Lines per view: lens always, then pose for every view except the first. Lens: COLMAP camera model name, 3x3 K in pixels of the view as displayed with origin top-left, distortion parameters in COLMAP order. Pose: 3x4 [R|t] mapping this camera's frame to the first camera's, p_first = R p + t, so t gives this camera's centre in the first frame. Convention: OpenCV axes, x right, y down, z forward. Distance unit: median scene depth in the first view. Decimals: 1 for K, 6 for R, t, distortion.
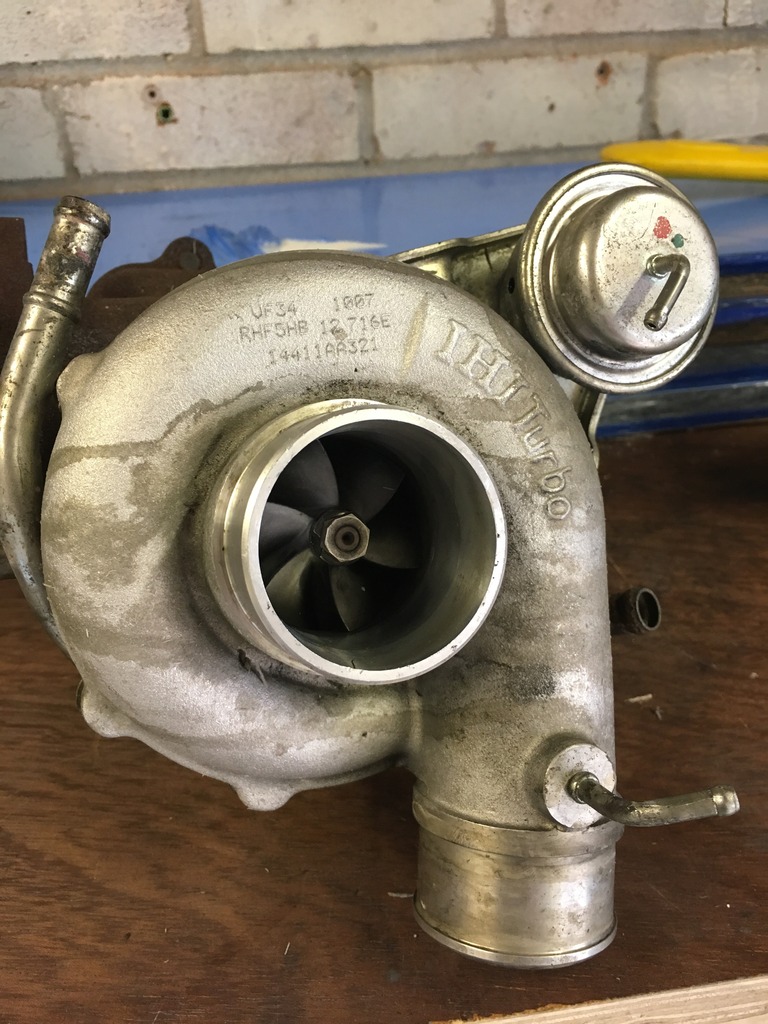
lens RADIAL K [[903.5, 0, 380.0], [0, 903.5, 508.4], [0, 0, 1]] dist [0.084273, -0.141771]
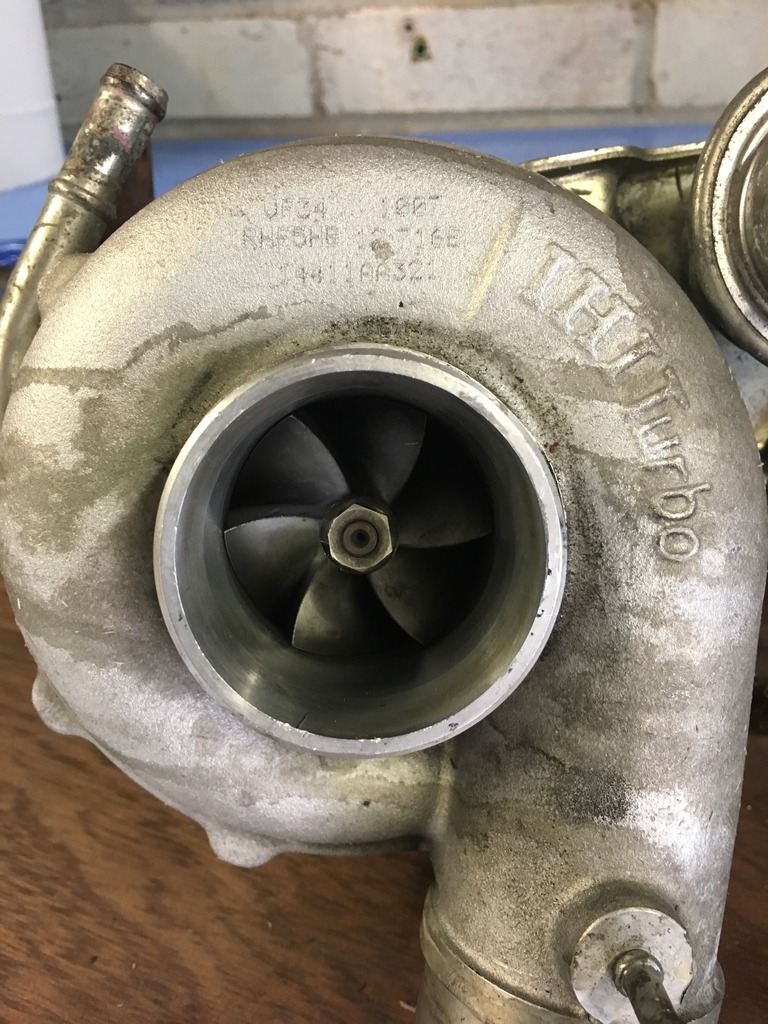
lens RADIAL K [[903.5, 0, 380.0], [0, 903.5, 508.4], [0, 0, 1]] dist [0.084273, -0.141771]
pose [[0.947944, 0.151289, -0.280205, 0.153744], [-0.144447, 0.988487, 0.045038, -0.021782], [0.283792, -0.002219, 0.958883, 0.272389]]
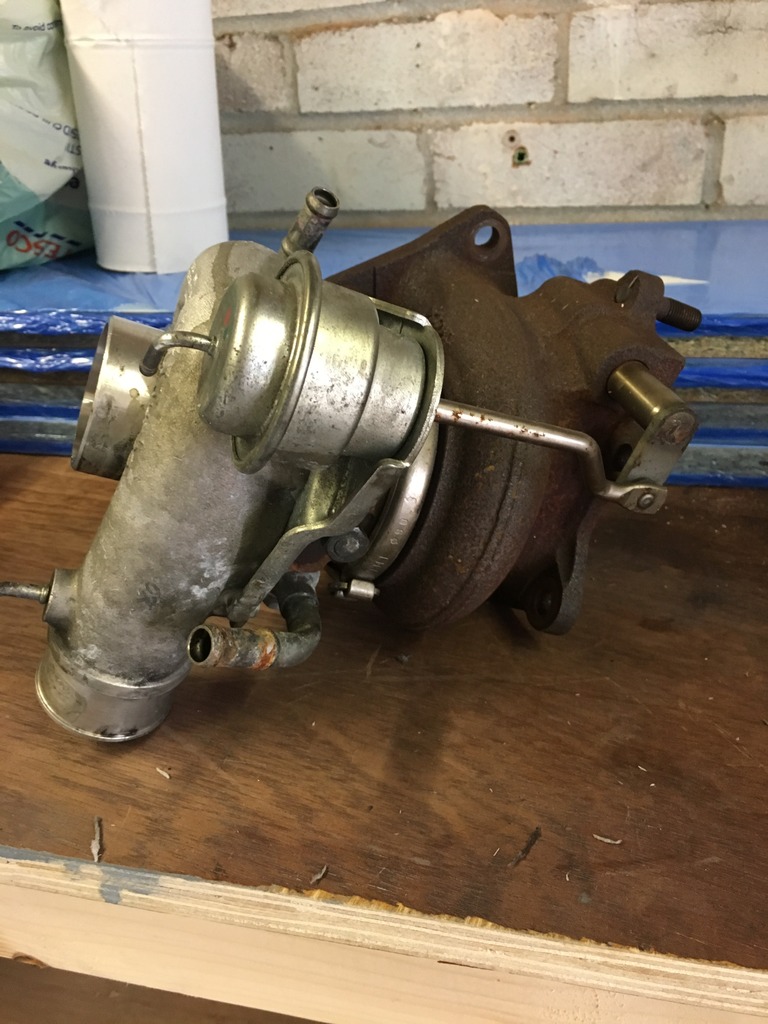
lens RADIAL K [[903.5, 0, 380.0], [0, 903.5, 508.4], [0, 0, 1]] dist [0.084273, -0.141771]
pose [[0.934683, 0.150656, -0.321980, 0.067725], [-0.165682, 0.985984, -0.019614, 0.099374], [0.314513, 0.071679, 0.946543, -0.173967]]
